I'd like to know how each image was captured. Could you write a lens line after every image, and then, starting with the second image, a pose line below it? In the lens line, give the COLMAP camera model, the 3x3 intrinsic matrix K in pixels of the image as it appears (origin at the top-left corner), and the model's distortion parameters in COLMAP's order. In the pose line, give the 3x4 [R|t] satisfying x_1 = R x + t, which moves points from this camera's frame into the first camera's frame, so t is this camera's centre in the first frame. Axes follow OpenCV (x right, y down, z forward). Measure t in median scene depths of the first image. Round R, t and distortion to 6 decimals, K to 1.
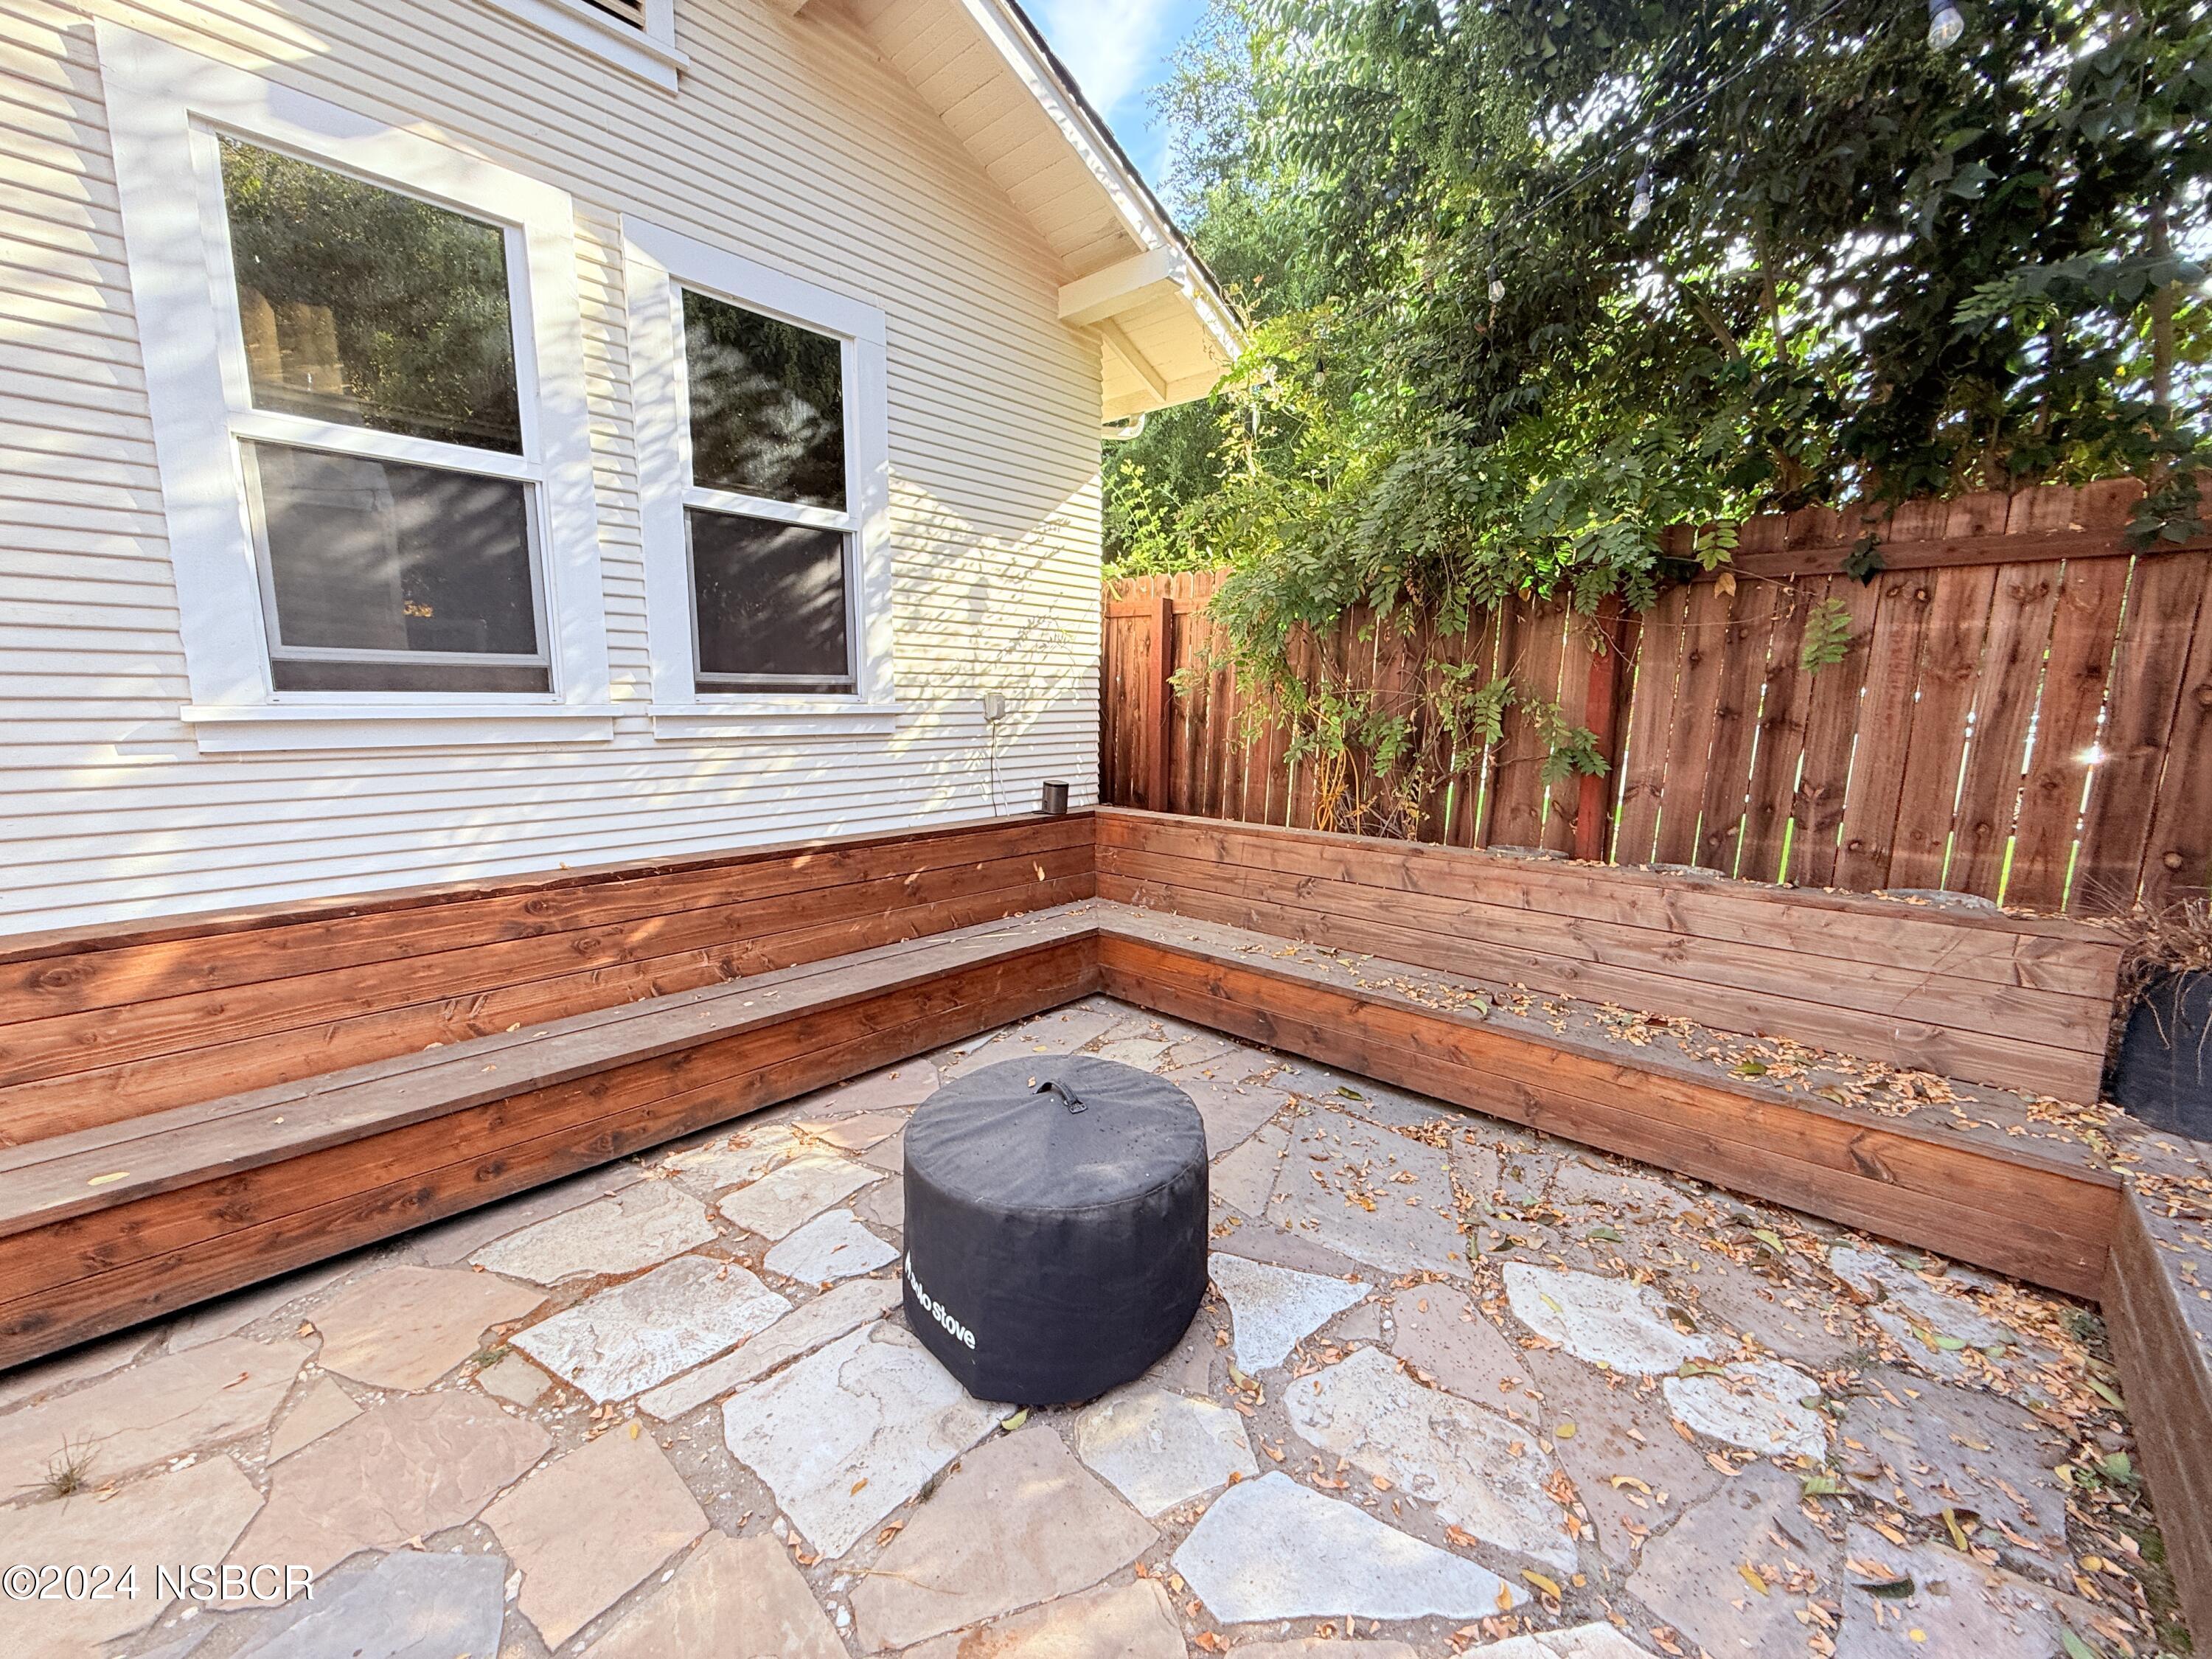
lens RADIAL K [[883.0, 0, 1099.0], [0, 883.0, 824.2], [0, 0, 1]] dist [0.000810, 0.000275]
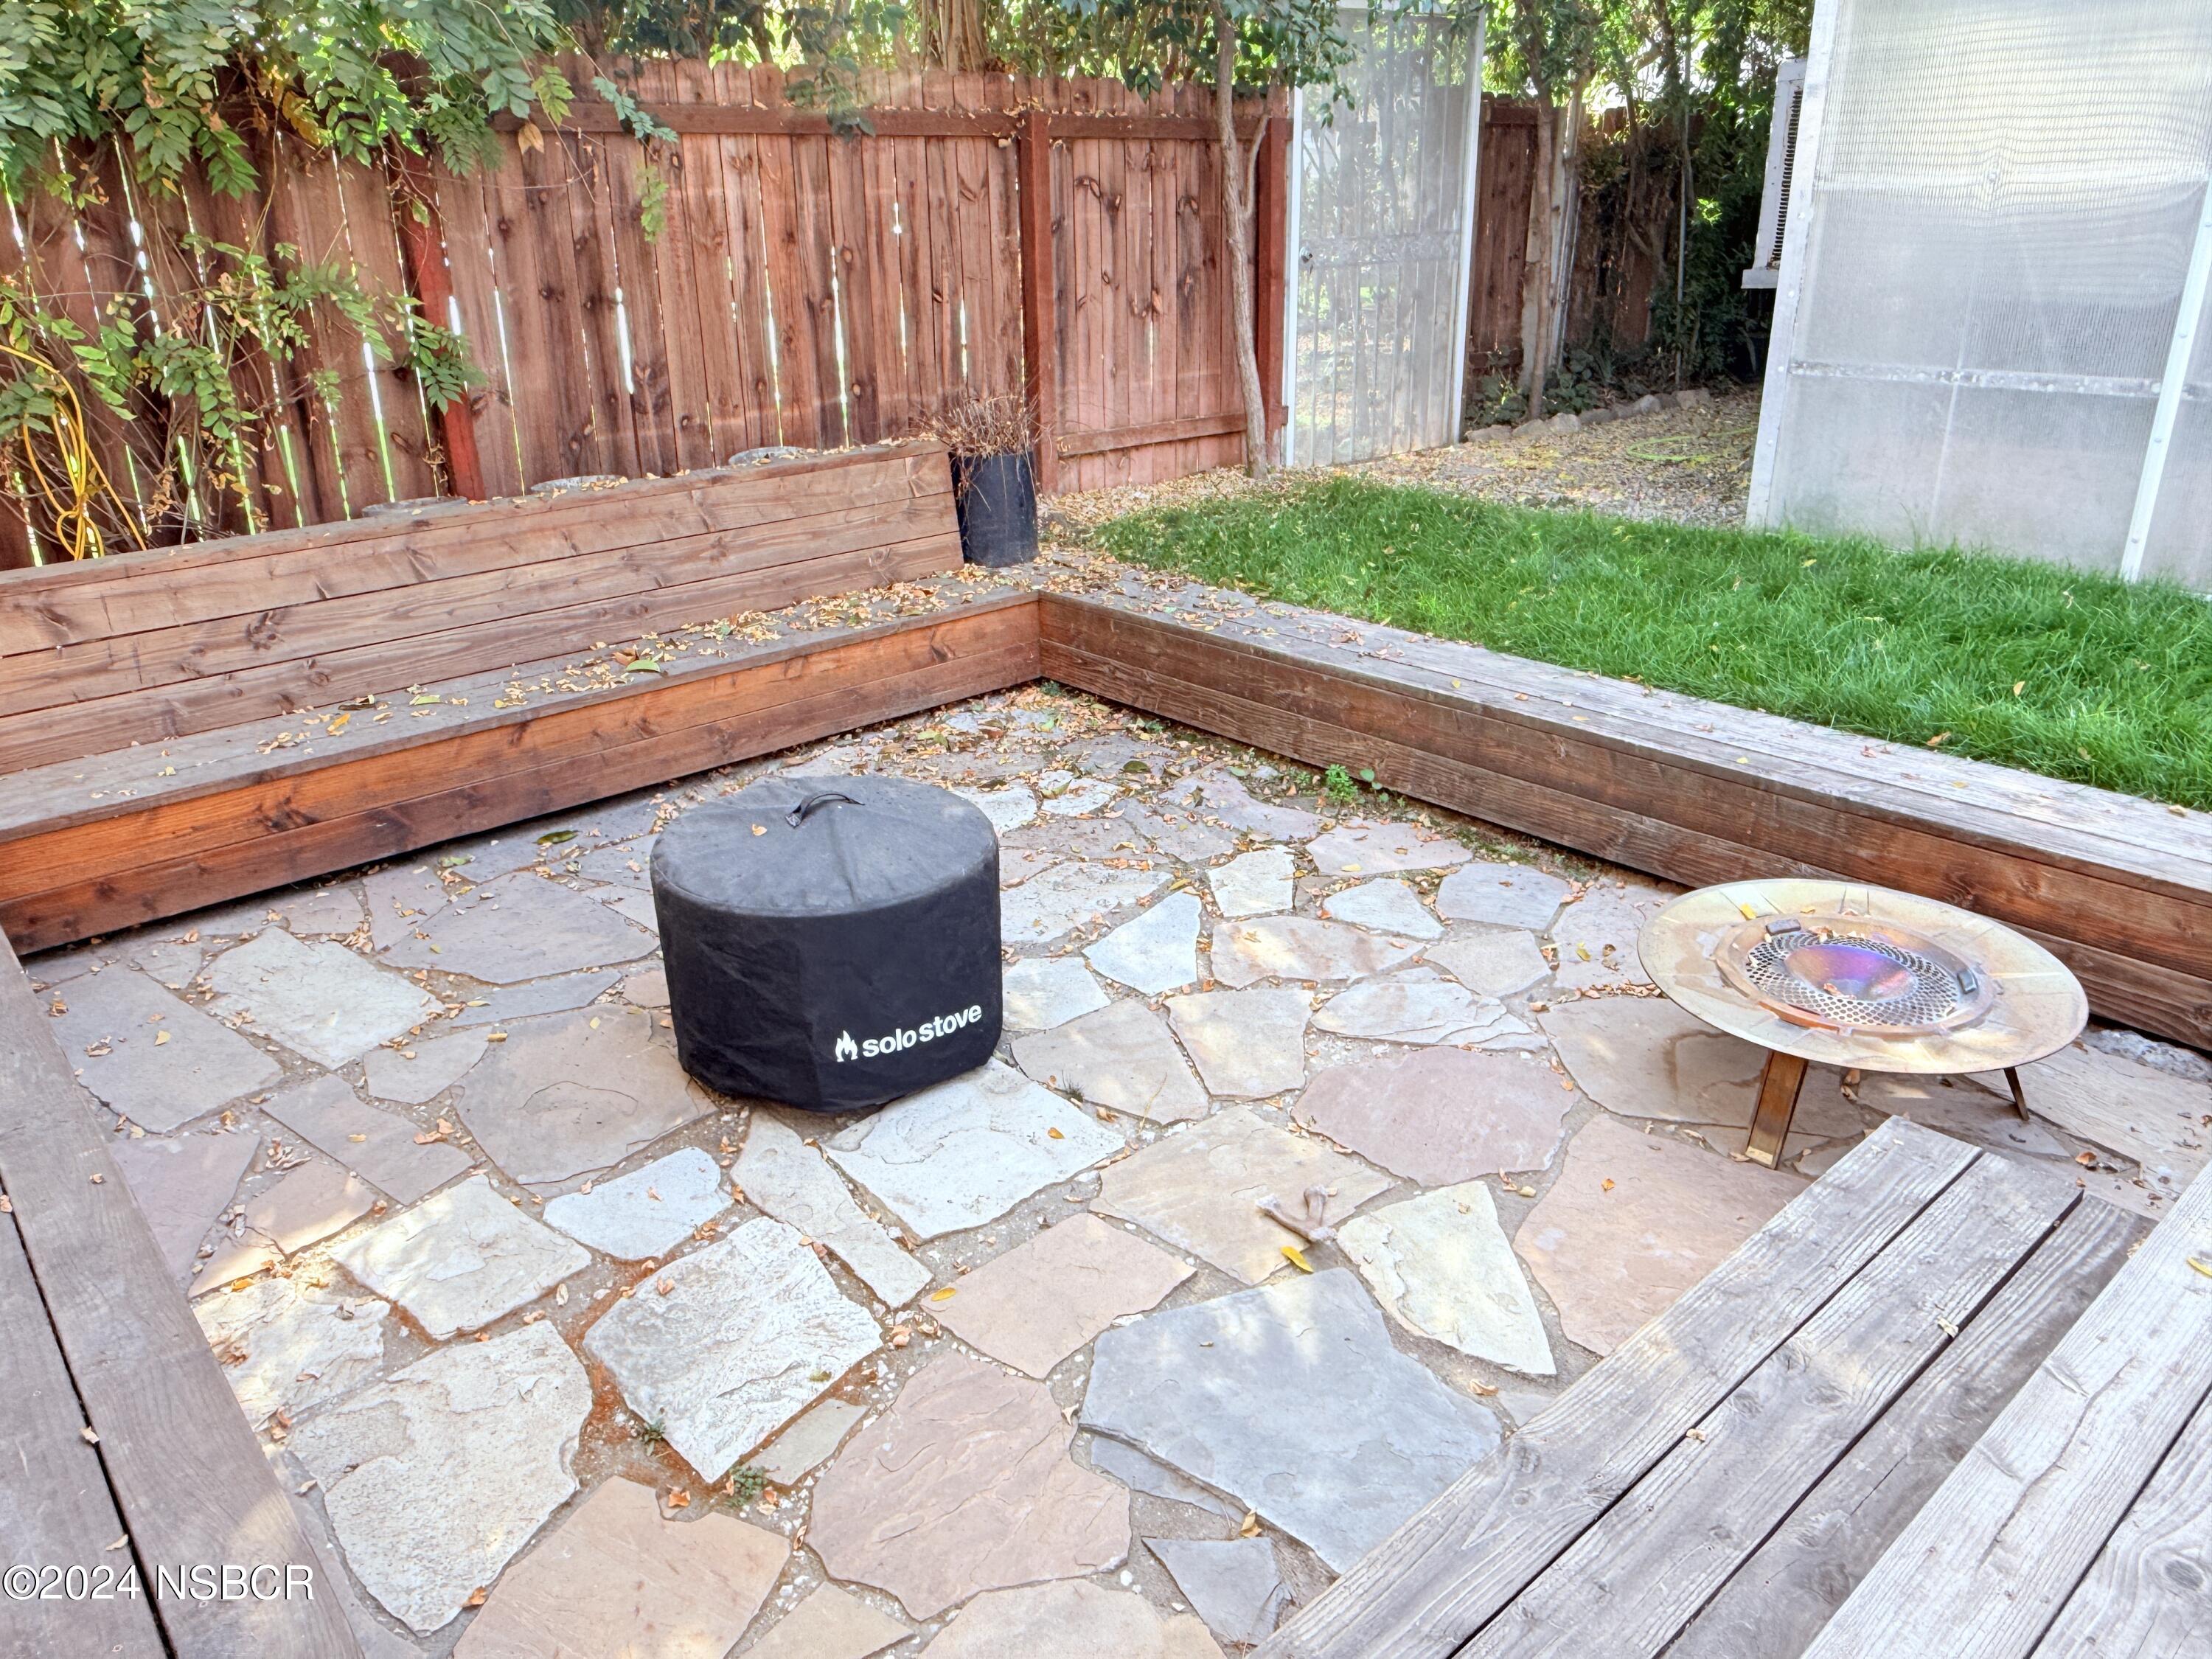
lens RADIAL K [[1539.5, 0, 1094.3], [0, 1539.5, 827.7], [0, 0, 1]] dist [-0.003007, -0.004994]
pose [[0.112037, -0.387299, 0.915121, -0.975763], [0.172582, 0.914508, 0.365910, -0.127020], [-0.978603, 0.116938, 0.169300, 0.333656]]
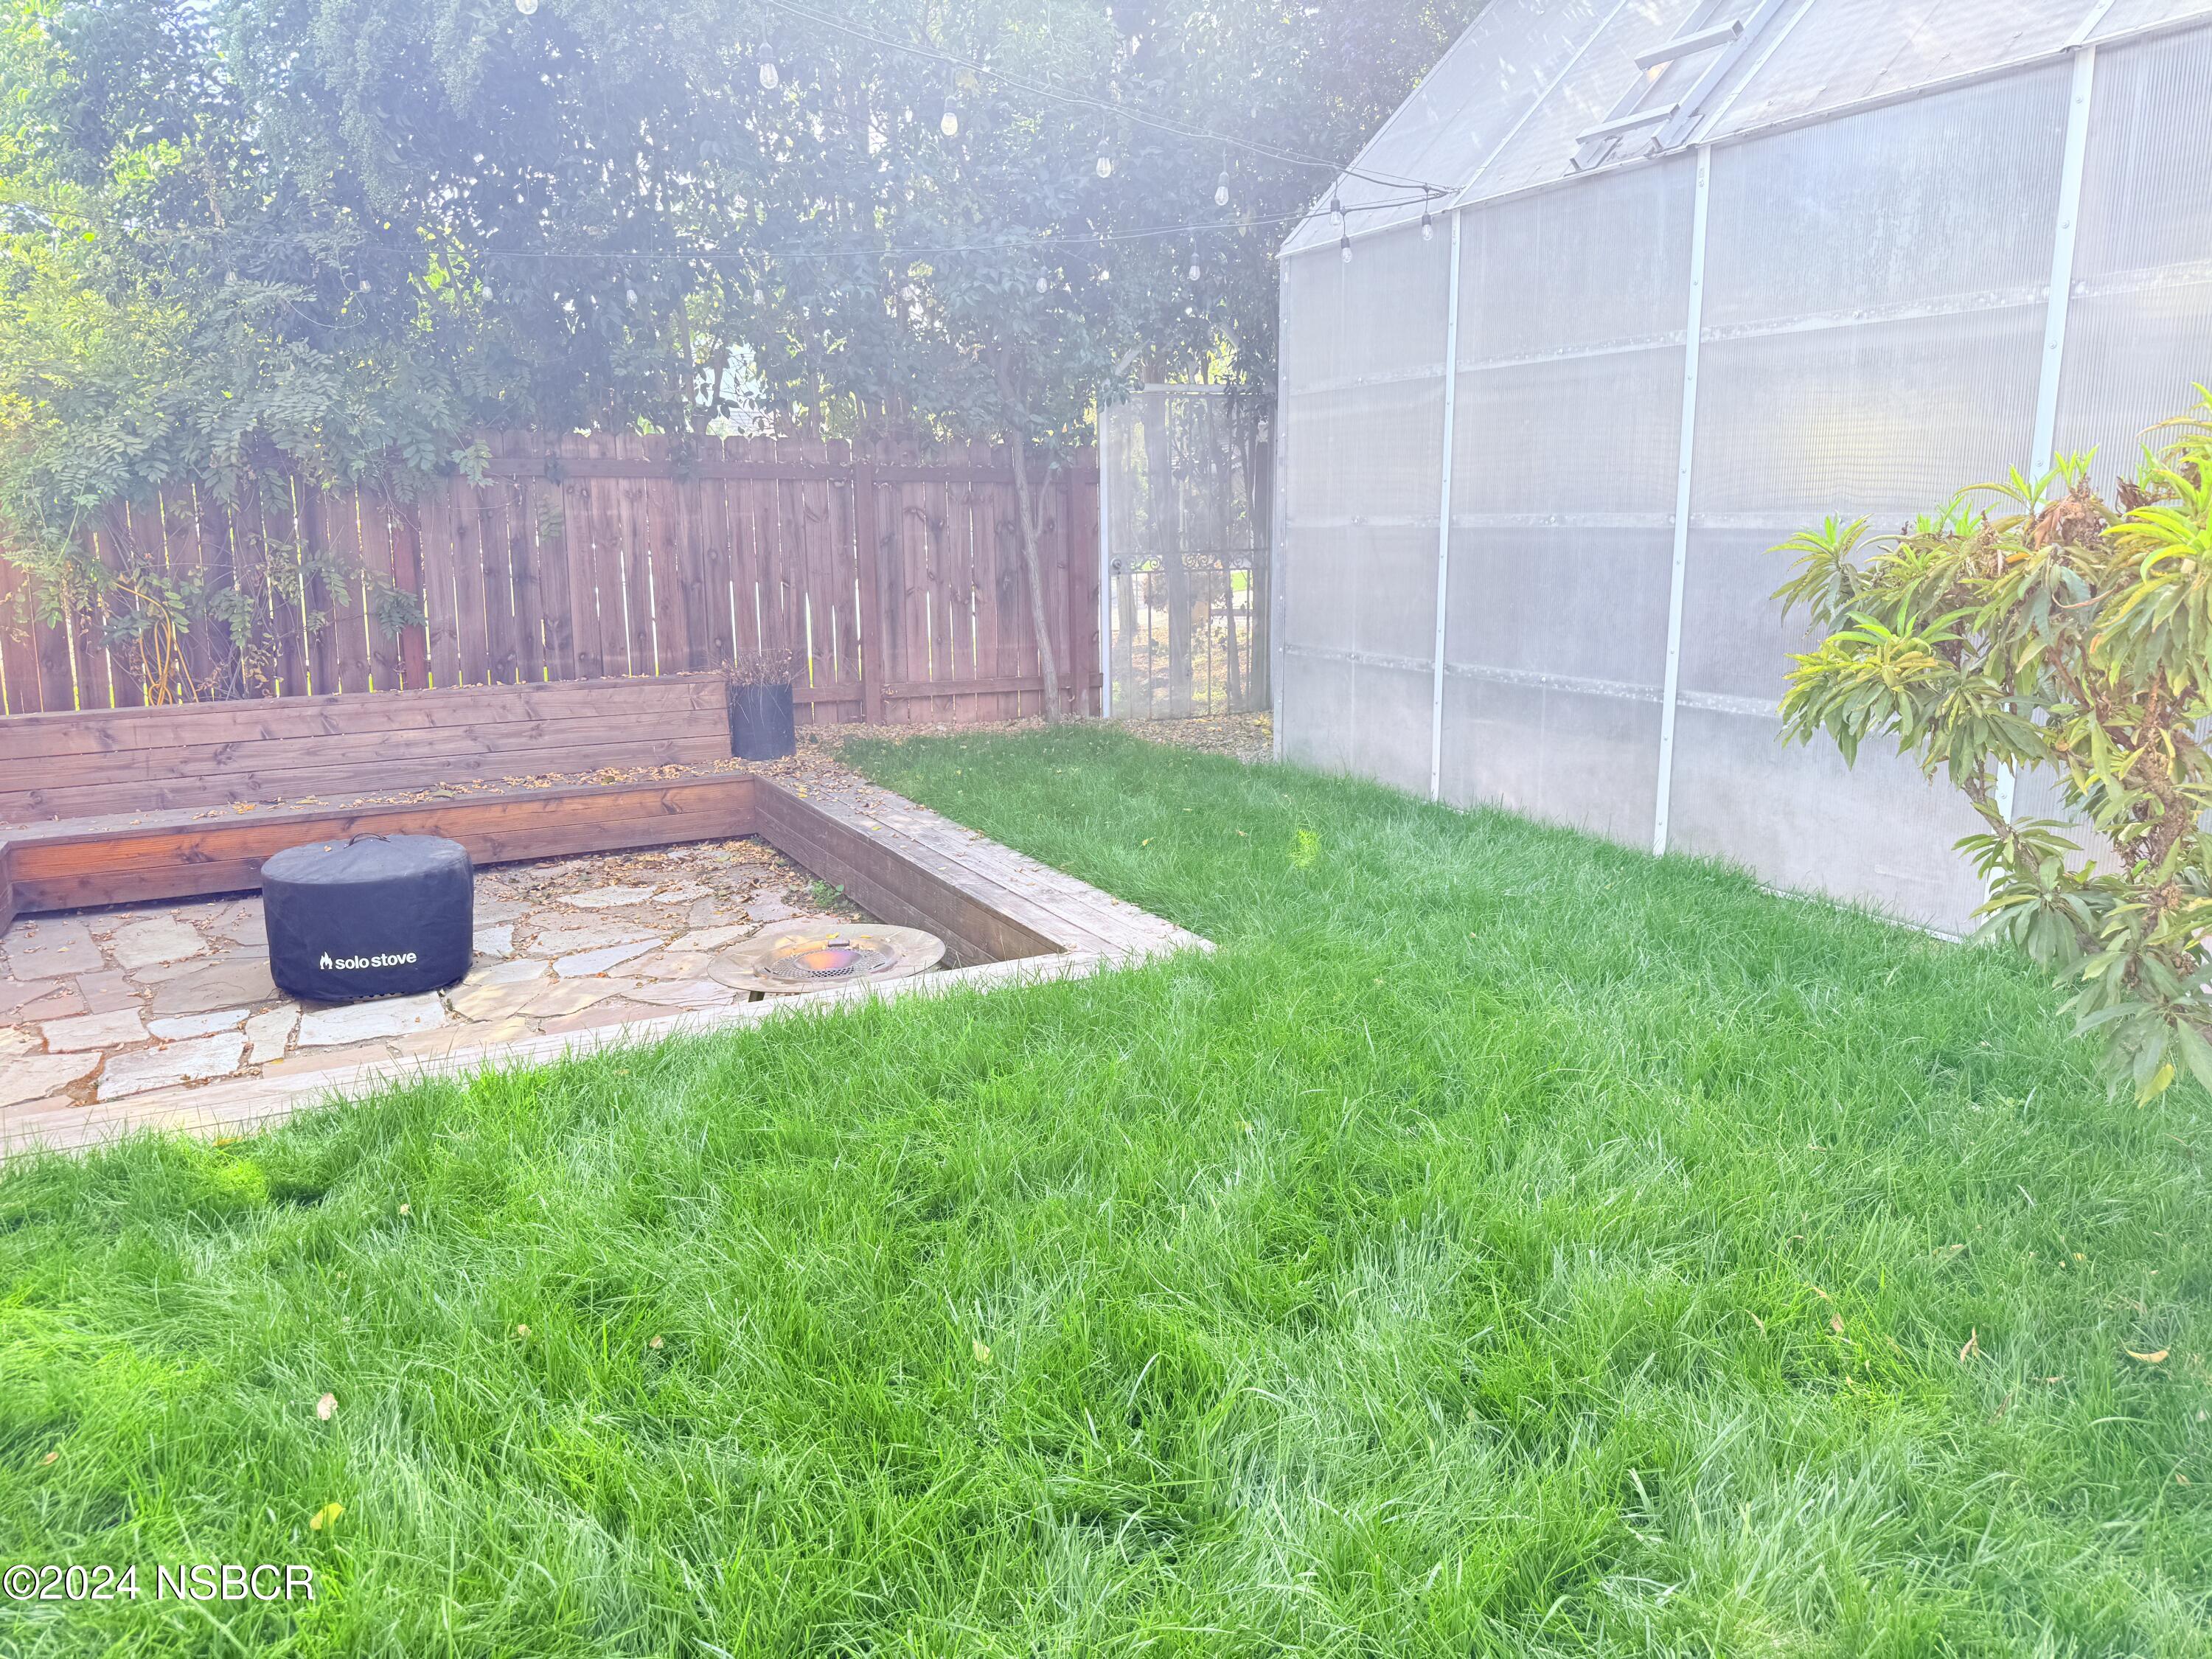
lens RADIAL K [[1539.5, 0, 1112.9], [0, 1539.5, 824.2], [0, 0, 1]] dist [-0.003007, -0.004994]
pose [[0.337059, -0.200341, 0.919921, -1.472135], [0.150240, 0.976022, 0.157511, 0.029925], [-0.929419, 0.085119, 0.359076, -0.858474]]
